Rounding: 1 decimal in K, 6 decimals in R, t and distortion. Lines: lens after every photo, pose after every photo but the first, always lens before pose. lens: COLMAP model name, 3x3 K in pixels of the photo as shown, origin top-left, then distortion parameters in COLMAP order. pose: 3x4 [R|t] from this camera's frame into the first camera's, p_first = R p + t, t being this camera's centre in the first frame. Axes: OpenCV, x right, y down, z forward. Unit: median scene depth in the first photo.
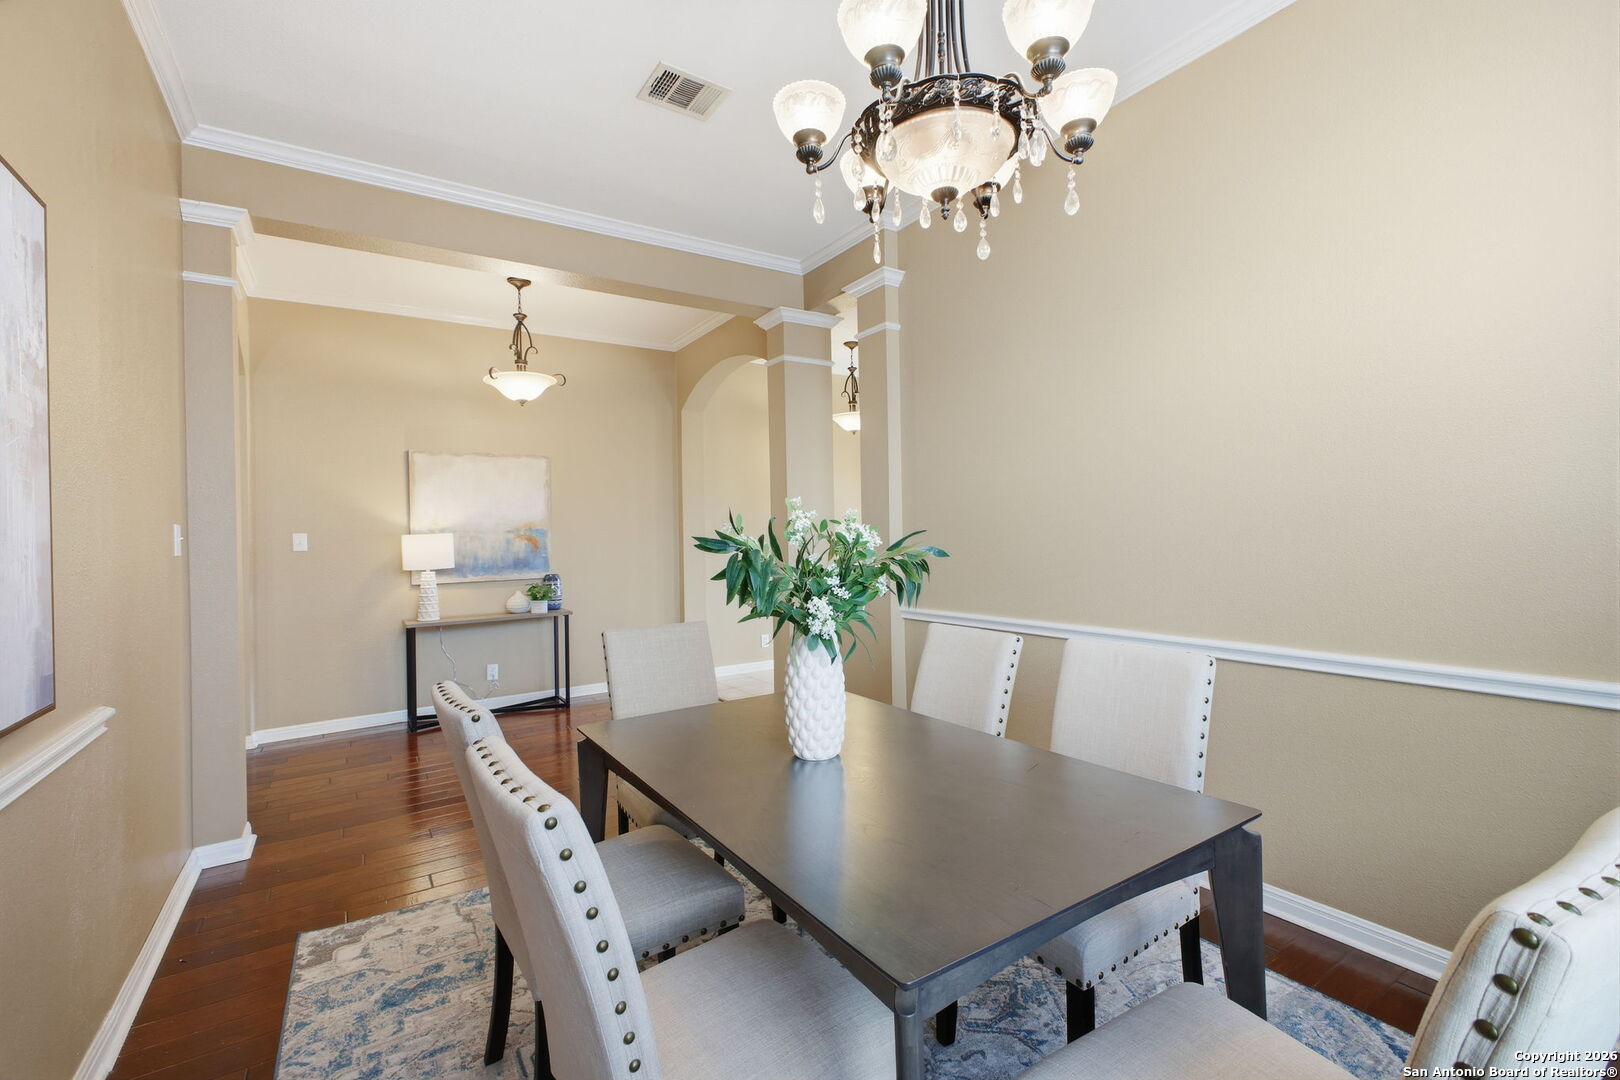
lens RADIAL K [[710.7, 0, 807.4], [0, 710.7, 535.9], [0, 0, 1]] dist [-0.000060, 0.000247]
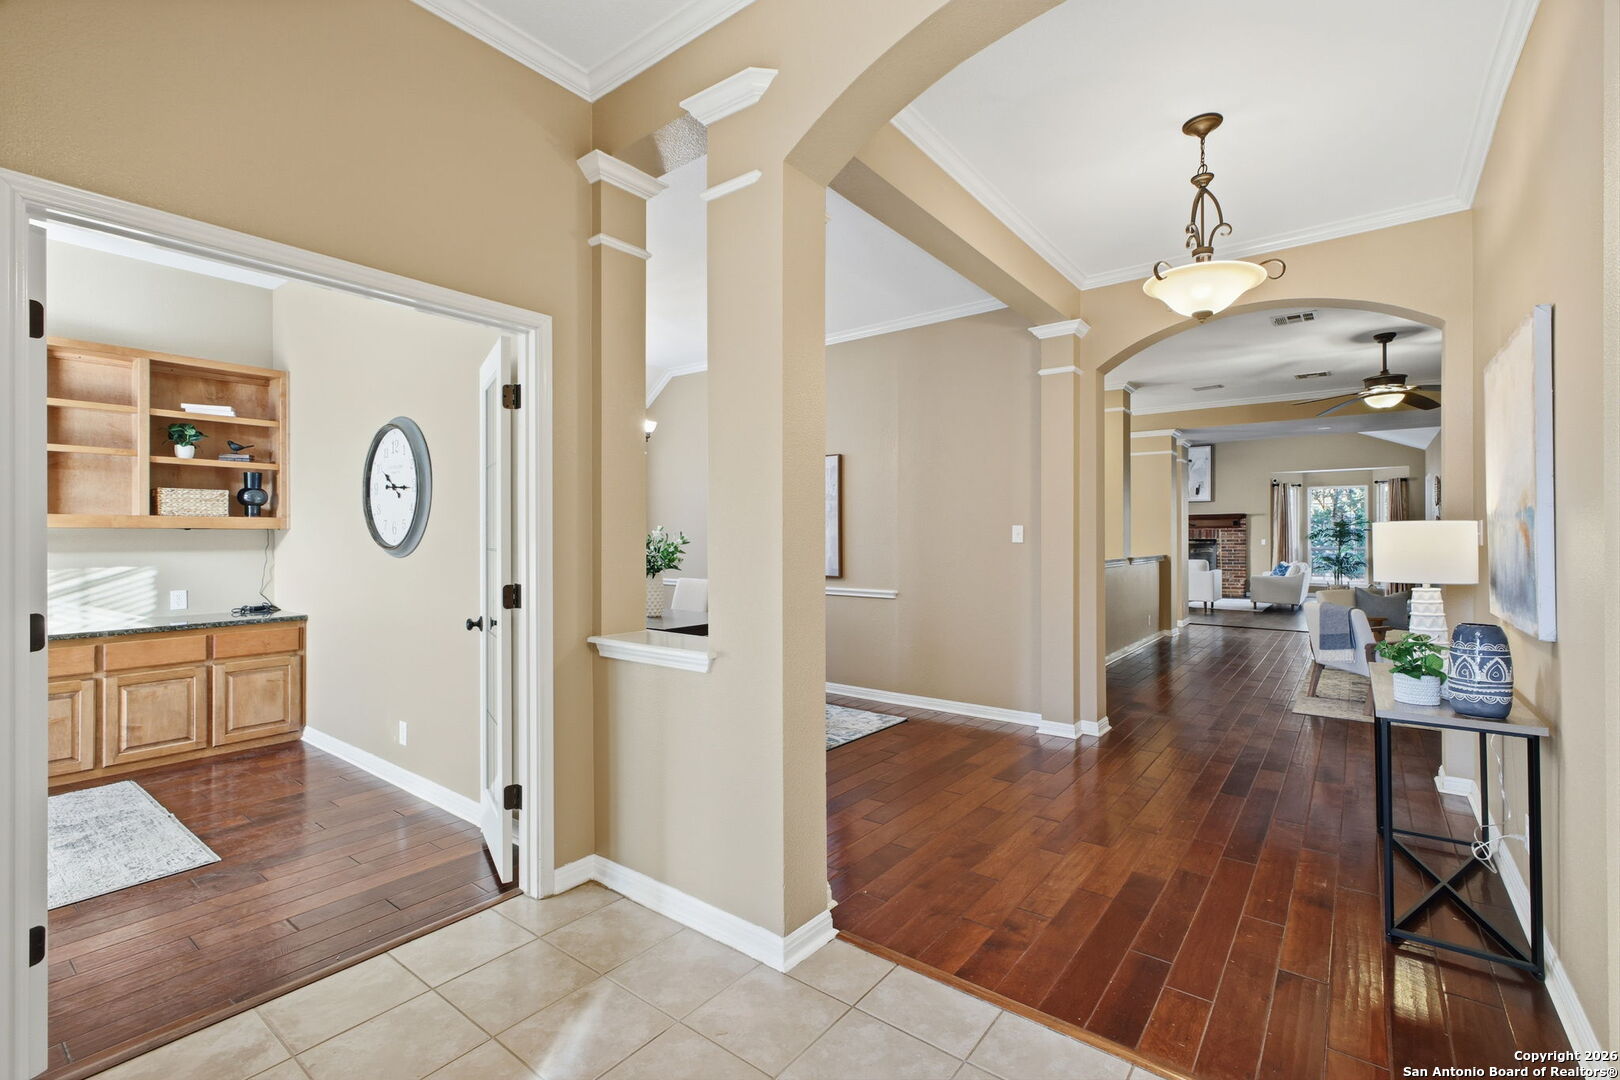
lens RADIAL K [[710.7, 0, 807.4], [0, 710.7, 535.9], [0, 0, 1]] dist [-0.000060, 0.000247]
pose [[-0.943101, 0.014850, -0.332173, 0.271761], [0.014748, 0.999887, 0.002829, -0.001898], [0.332178, -0.002231, -0.943214, 2.867766]]
